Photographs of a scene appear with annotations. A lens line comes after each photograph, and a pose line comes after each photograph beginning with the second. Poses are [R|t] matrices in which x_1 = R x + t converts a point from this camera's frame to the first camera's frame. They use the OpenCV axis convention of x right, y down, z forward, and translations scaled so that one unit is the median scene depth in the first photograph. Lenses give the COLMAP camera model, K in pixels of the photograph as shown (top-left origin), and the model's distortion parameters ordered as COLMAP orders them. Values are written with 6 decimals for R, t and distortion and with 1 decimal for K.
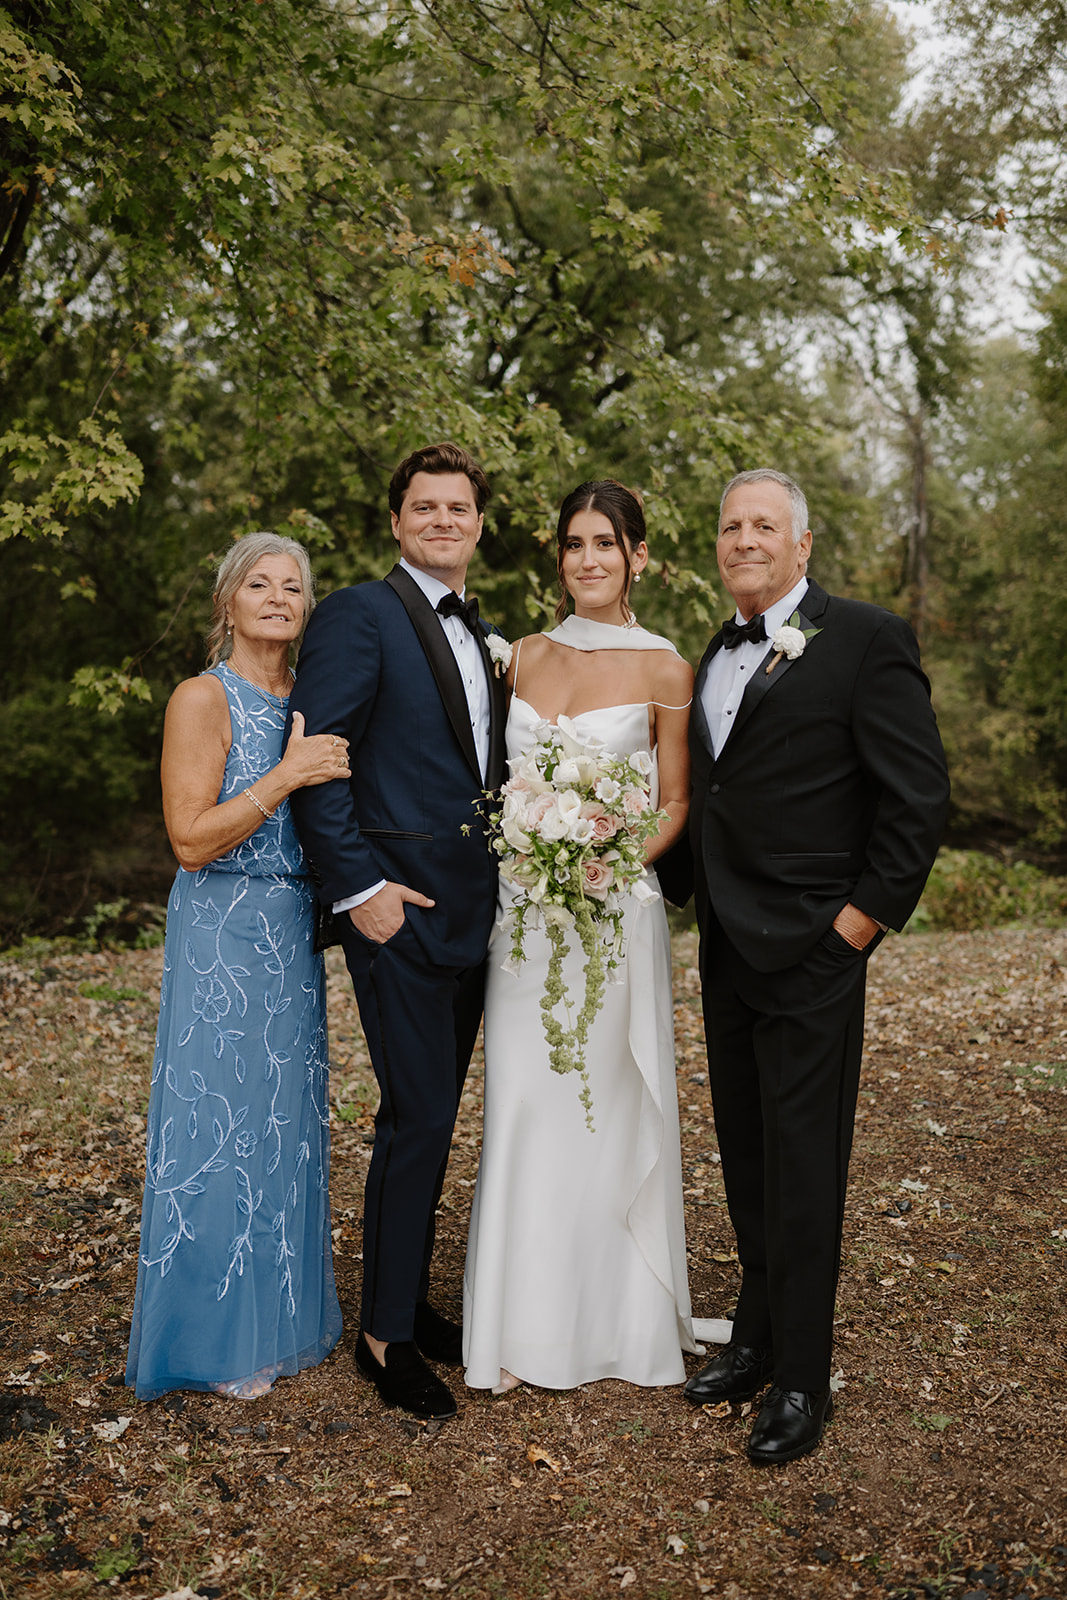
lens RADIAL K [[1536.0, 0, 549.4], [0, 1536.0, 794.4], [0, 0, 1]] dist [-0.007593, 0.007355]
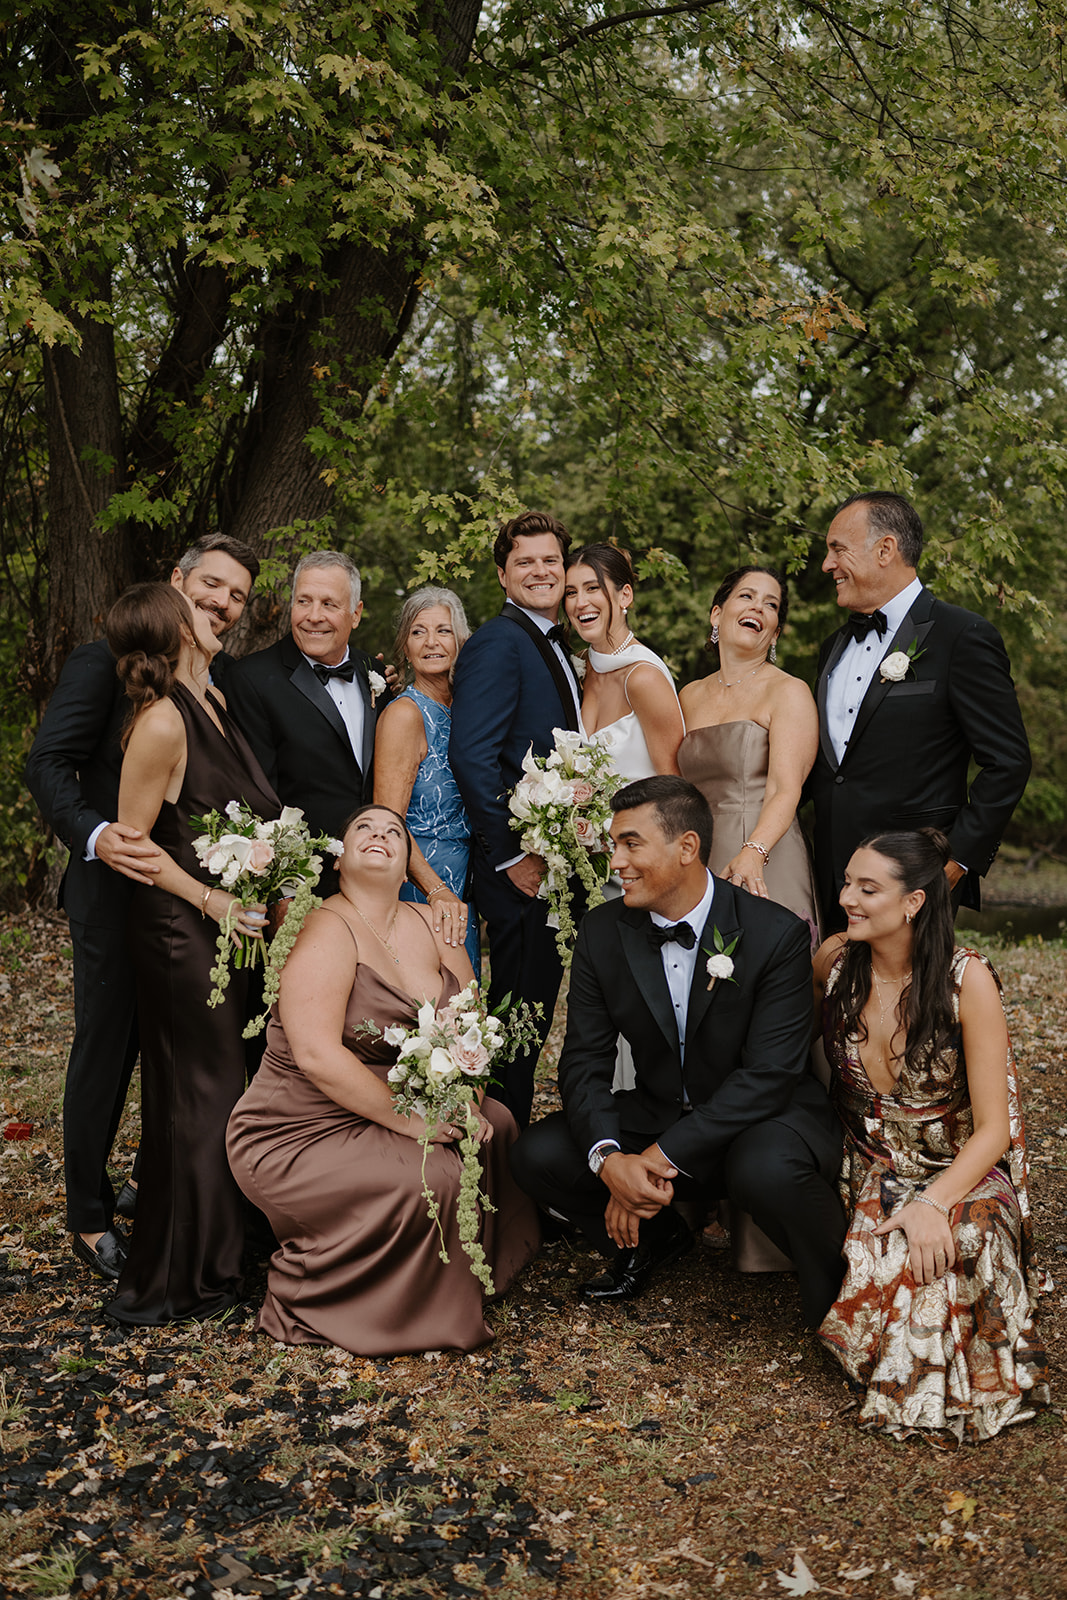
lens RADIAL K [[1516.9, 0, 533.5], [0, 1516.9, 800.0], [0, 0, 1]] dist [0.004707, -0.007989]
pose [[0.978293, -0.005364, -0.207159, -0.009796], [0.001636, 0.999834, -0.018164, 0.006799], [0.207222, 0.017431, 0.978139, -0.036592]]
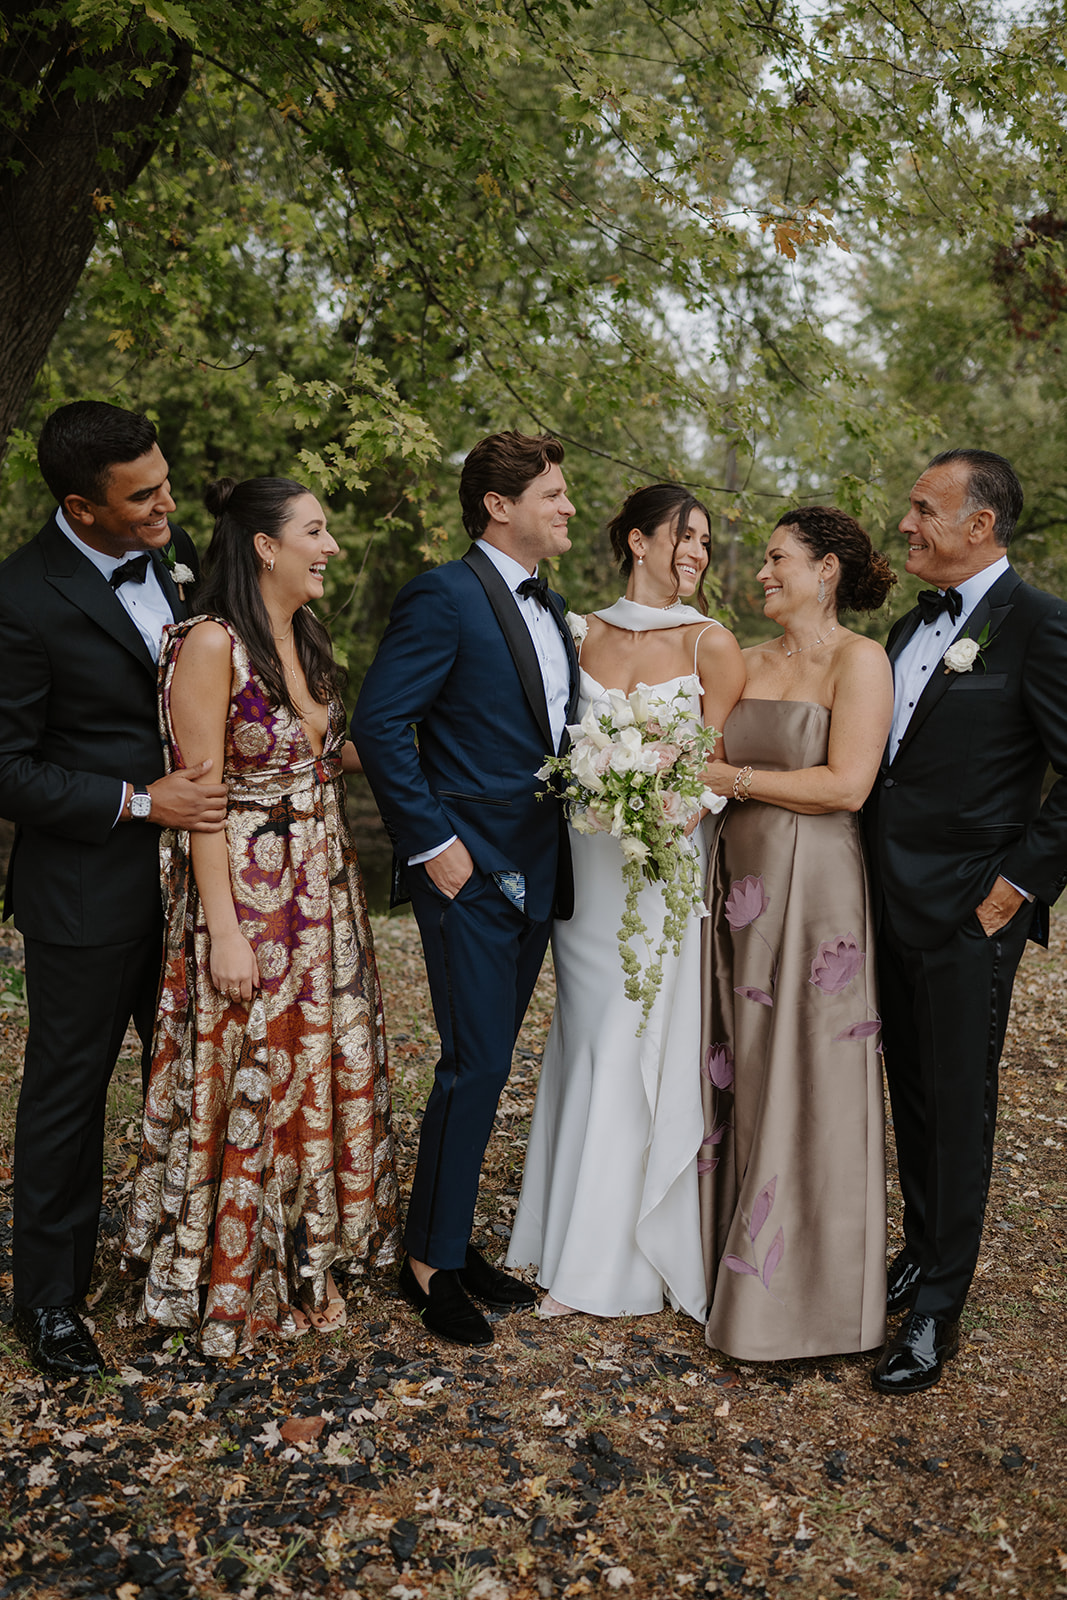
lens RADIAL K [[1516.9, 0, 533.5], [0, 1516.9, 800.0], [0, 0, 1]] dist [0.004707, -0.007989]
pose [[0.988542, 0.031005, 0.147725, -0.107219], [-0.035519, 0.998976, 0.028014, -0.003627], [-0.146706, -0.032940, 0.988632, 0.022843]]
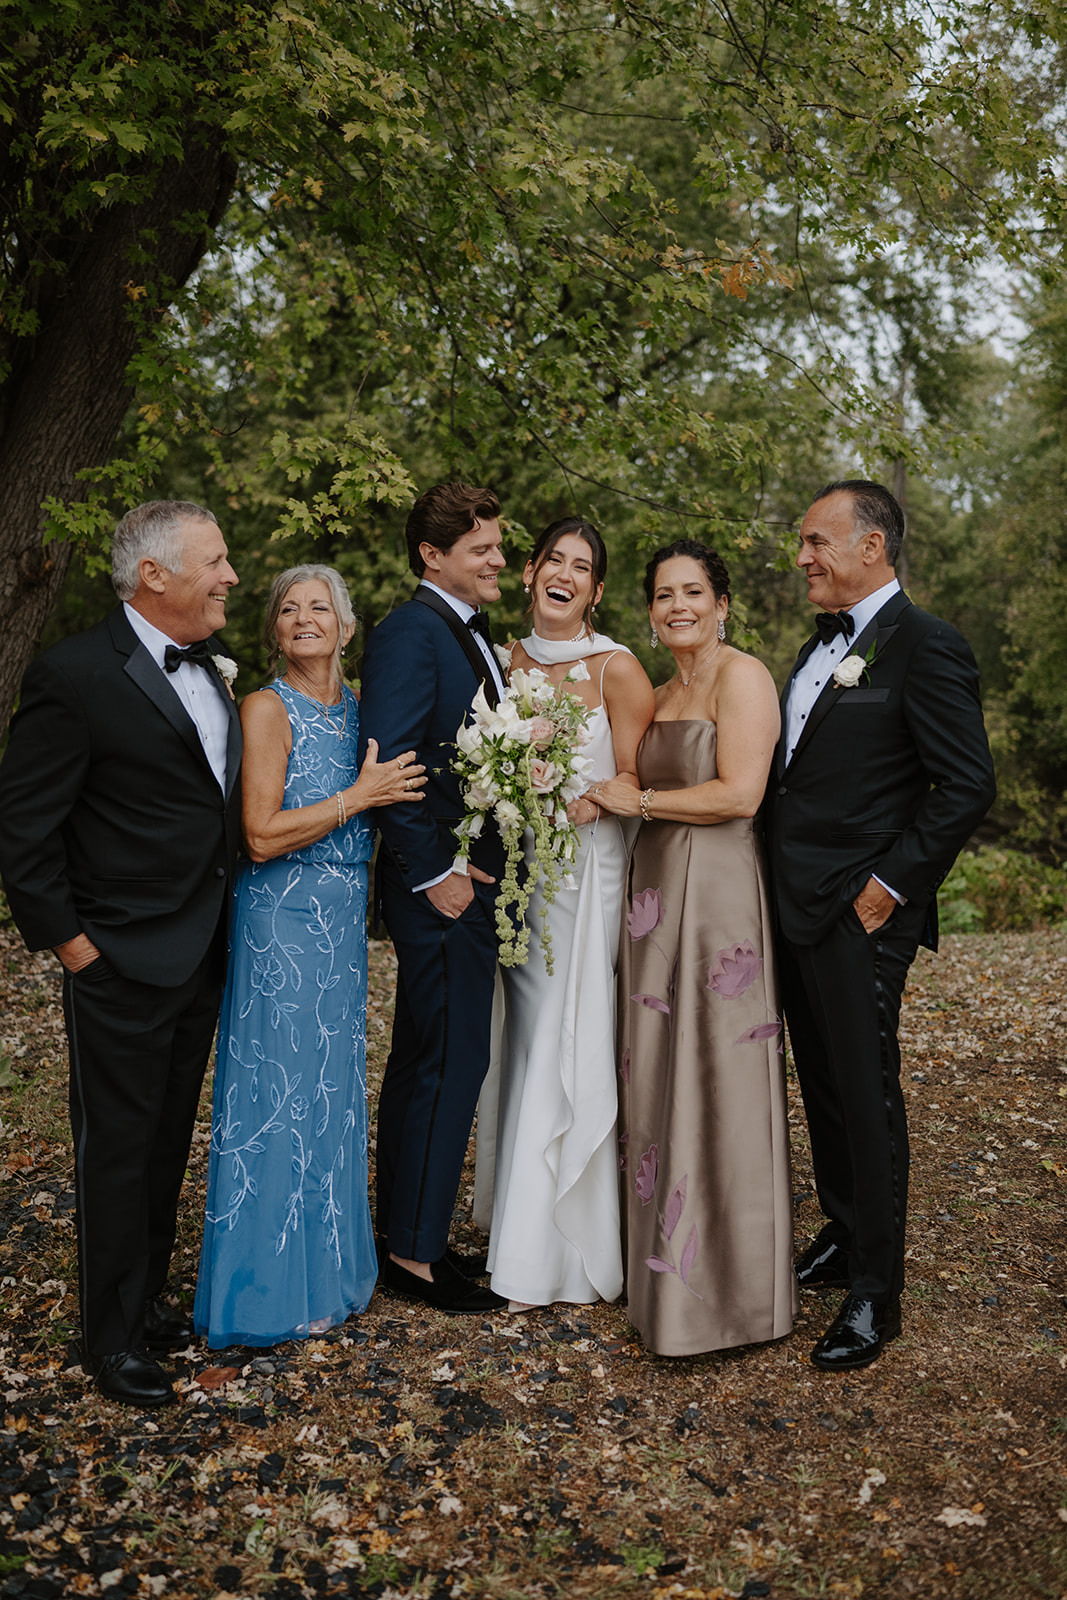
lens RADIAL K [[1502.6, 0, 533.5], [0, 1502.6, 800.0], [0, 0, 1]] dist [0.007827, -0.010473]
pose [[0.999794, 0.007936, 0.018687, -0.065263], [-0.008098, 0.999930, 0.008632, -0.002550], [-0.018617, -0.008781, 0.999788, -0.000580]]
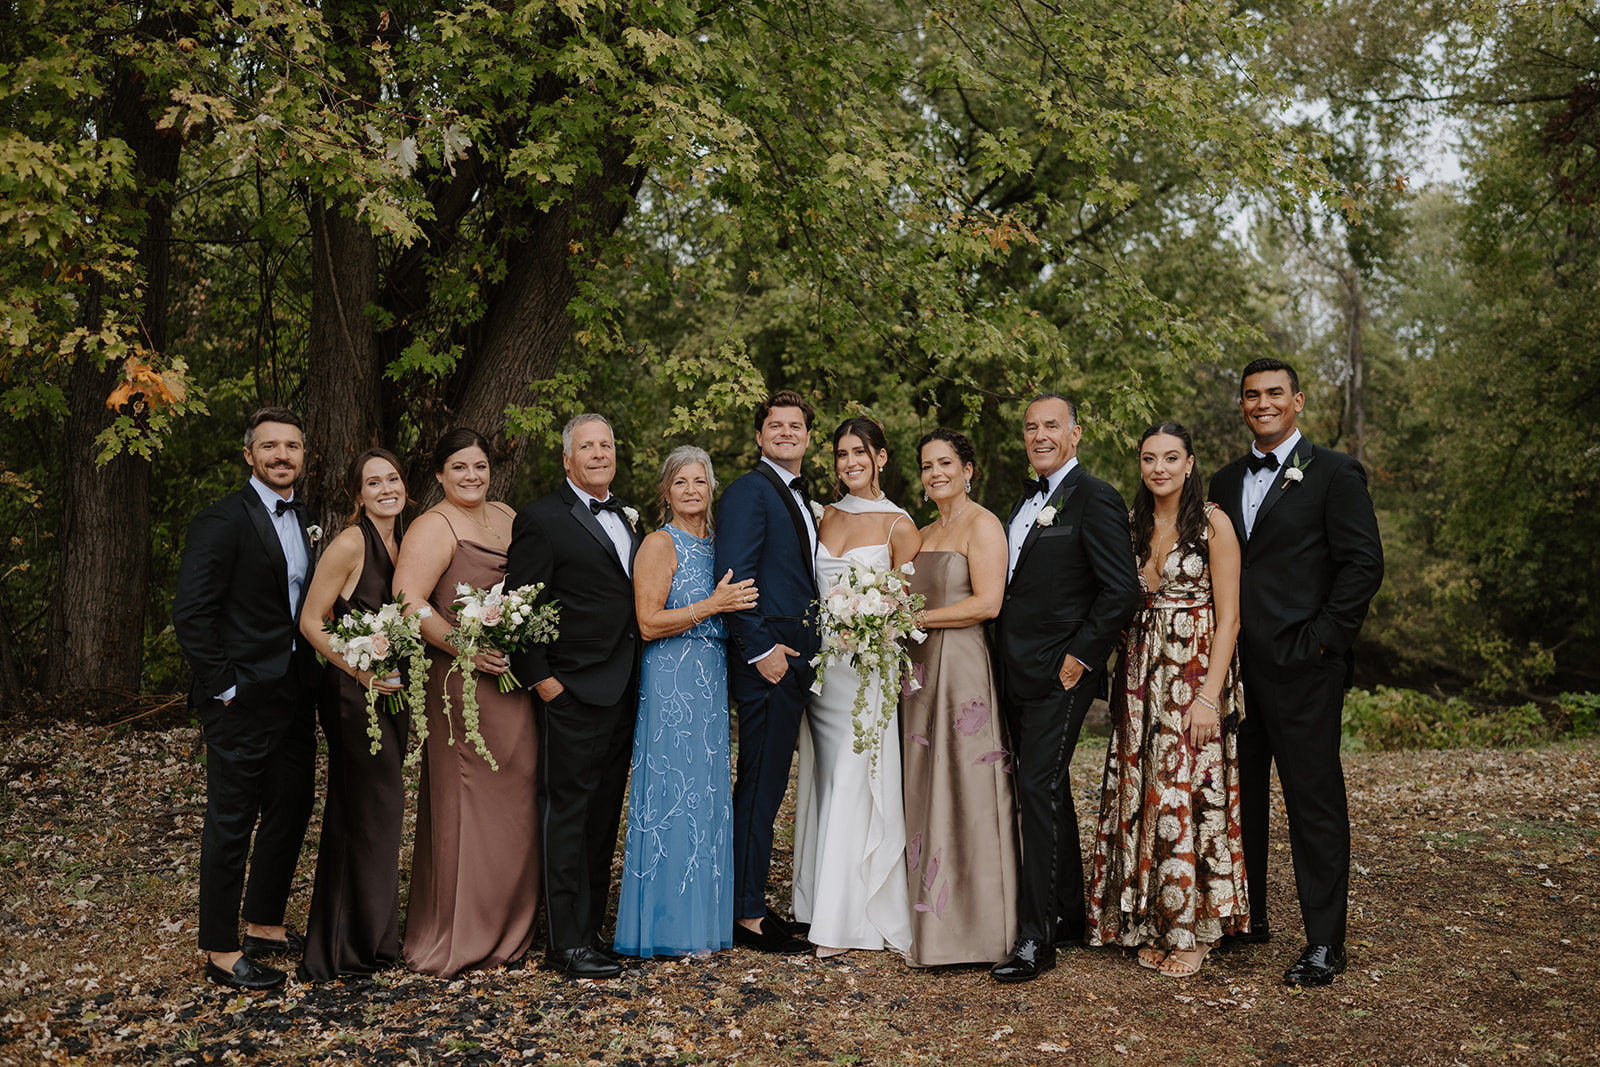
lens RADIAL K [[1536.0, 0, 806.6], [0, 1536.0, 526.4], [0, 0, 1]] dist [-0.007593, 0.007355]
pose [[0.993882, -0.001376, -0.110438, -0.024314], [-0.007049, 0.997093, -0.075862, 0.008518], [0.110221, 0.076176, 0.990984, -0.121604]]
